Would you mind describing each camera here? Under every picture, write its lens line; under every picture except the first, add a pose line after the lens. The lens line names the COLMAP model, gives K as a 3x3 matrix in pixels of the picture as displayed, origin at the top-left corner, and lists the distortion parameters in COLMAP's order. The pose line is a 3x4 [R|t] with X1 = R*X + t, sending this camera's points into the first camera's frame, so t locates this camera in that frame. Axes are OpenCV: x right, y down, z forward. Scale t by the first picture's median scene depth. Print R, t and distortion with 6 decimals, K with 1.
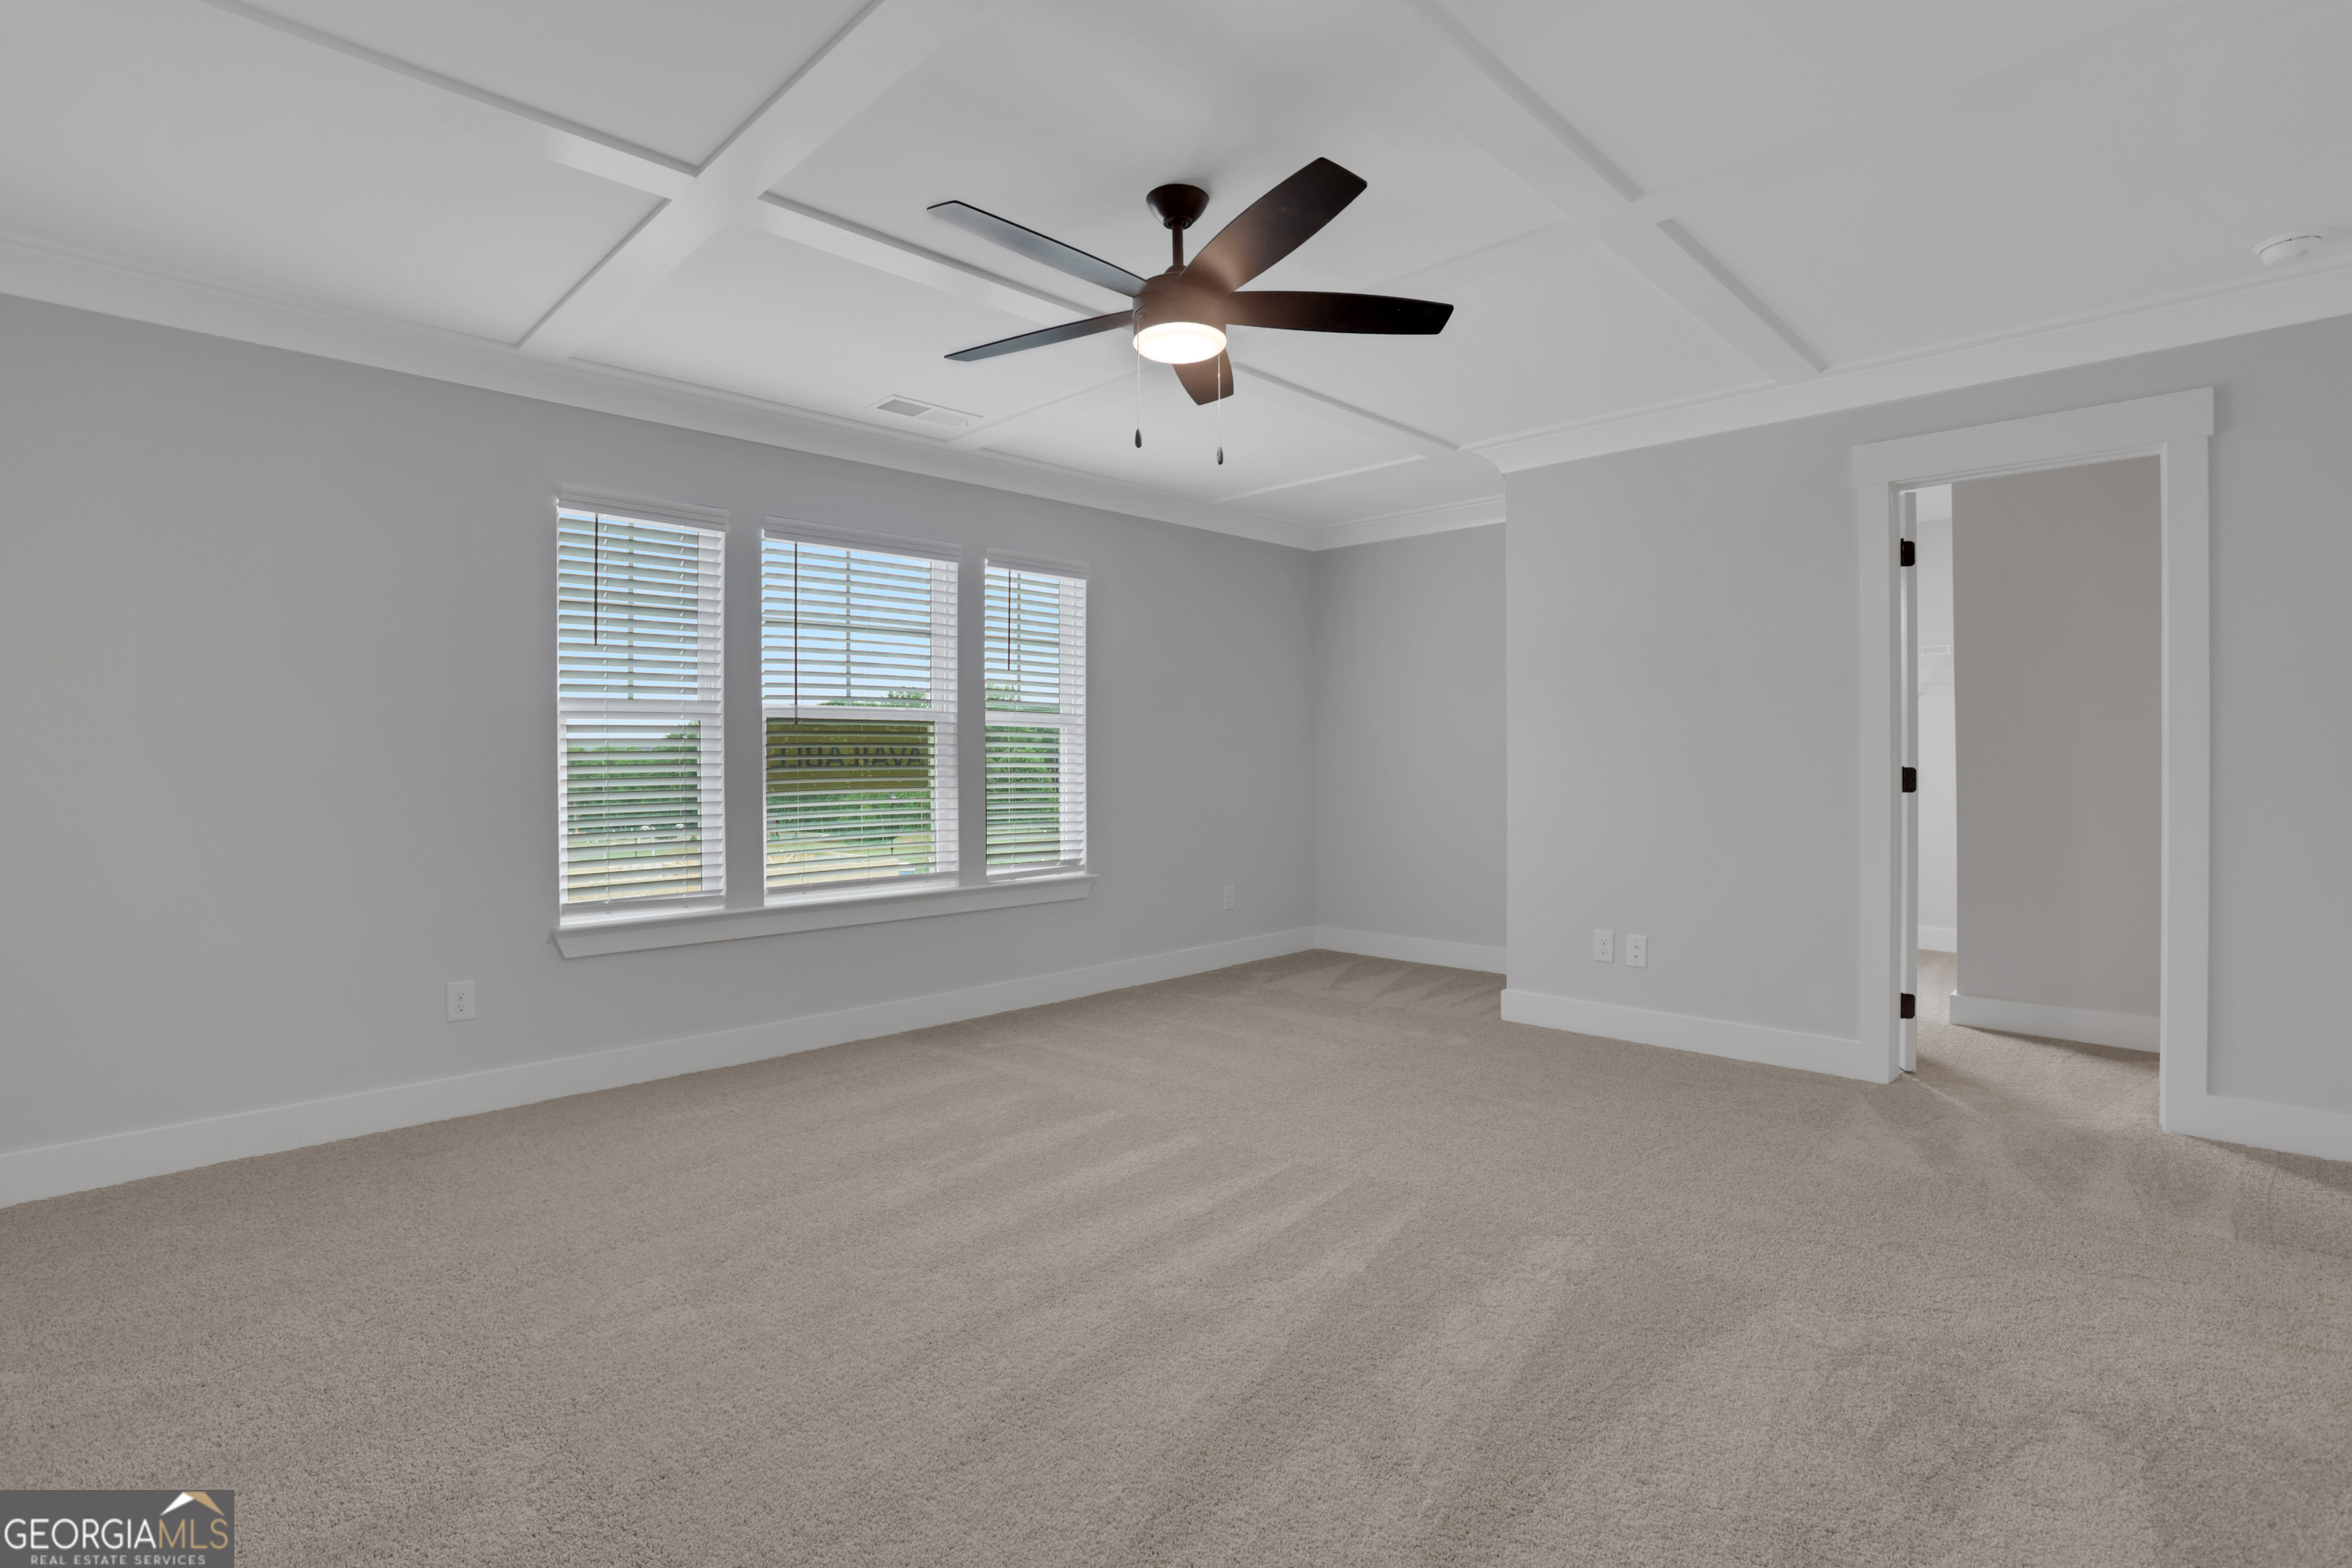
lens RADIAL K [[1139.6, 0, 1165.5], [0, 1139.6, 762.5], [0, 0, 1]] dist [-0.076104, 0.033341]
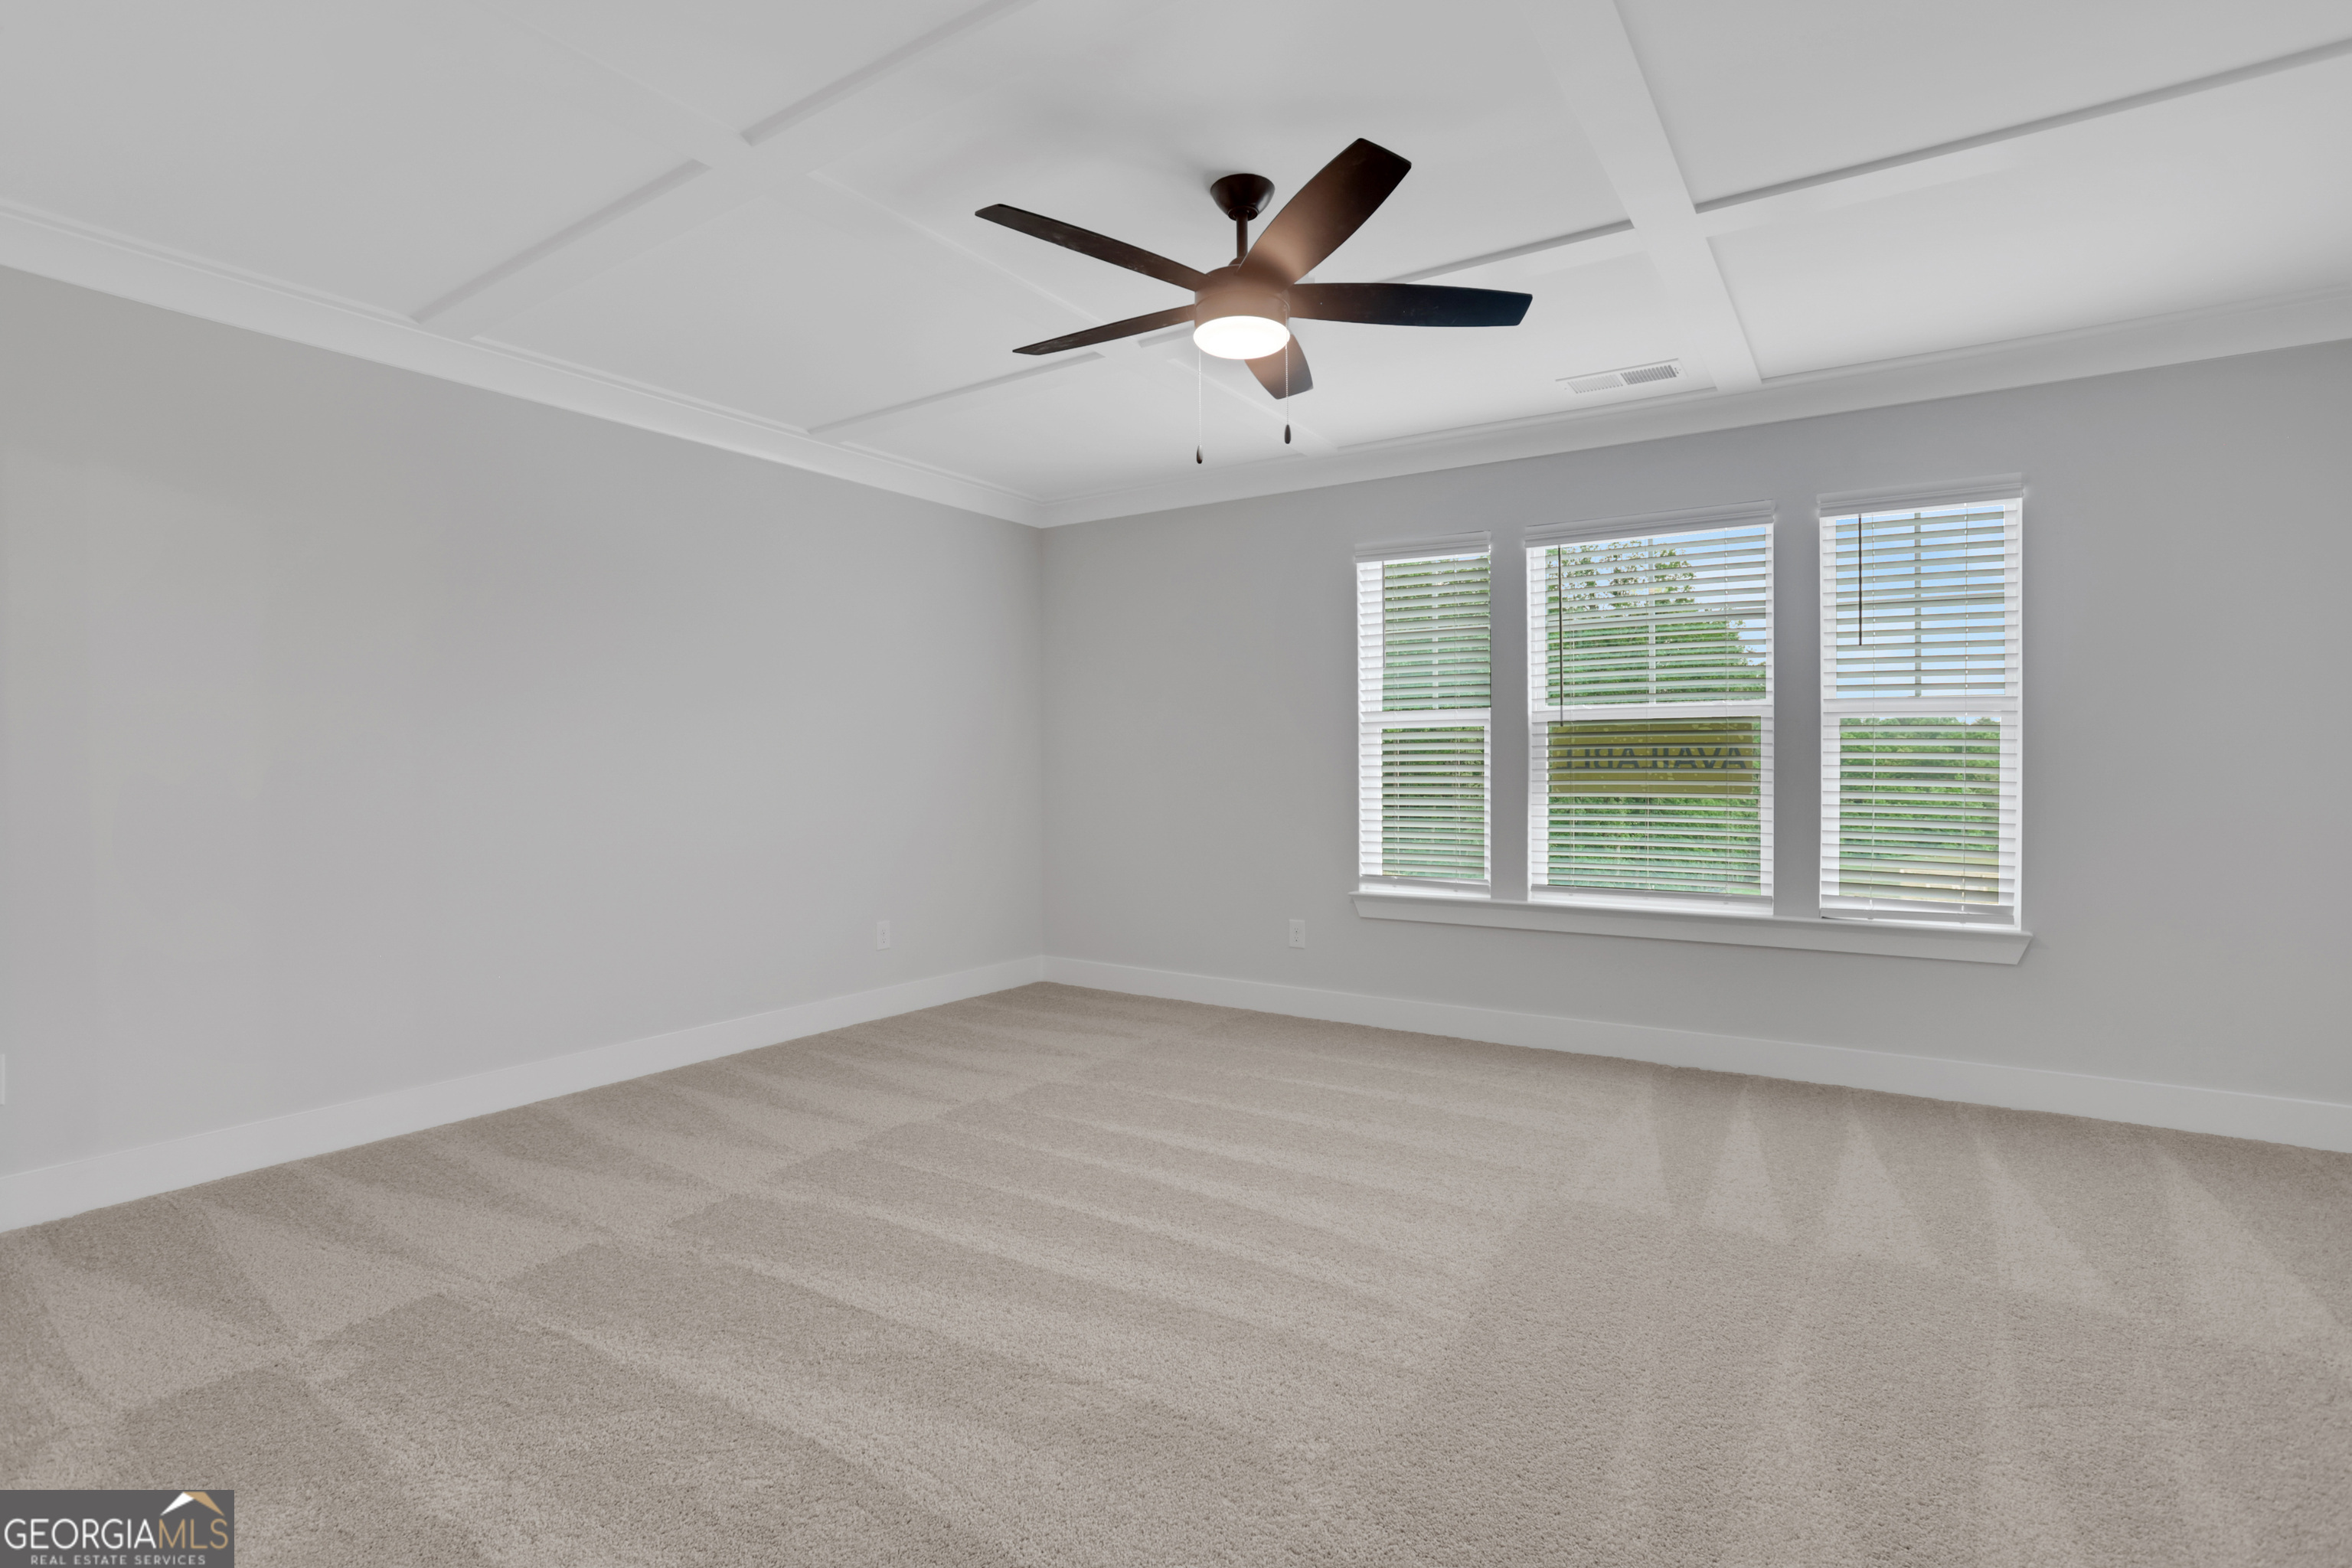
lens RADIAL K [[1139.6, 0, 1165.5], [0, 1139.6, 762.5], [0, 0, 1]] dist [-0.076104, 0.033341]
pose [[0.196347, 0.000114, -0.980535, 0.551537], [-0.007058, 0.999974, -0.001298, 0.002224], [0.980509, 0.007176, 0.196343, 0.423848]]
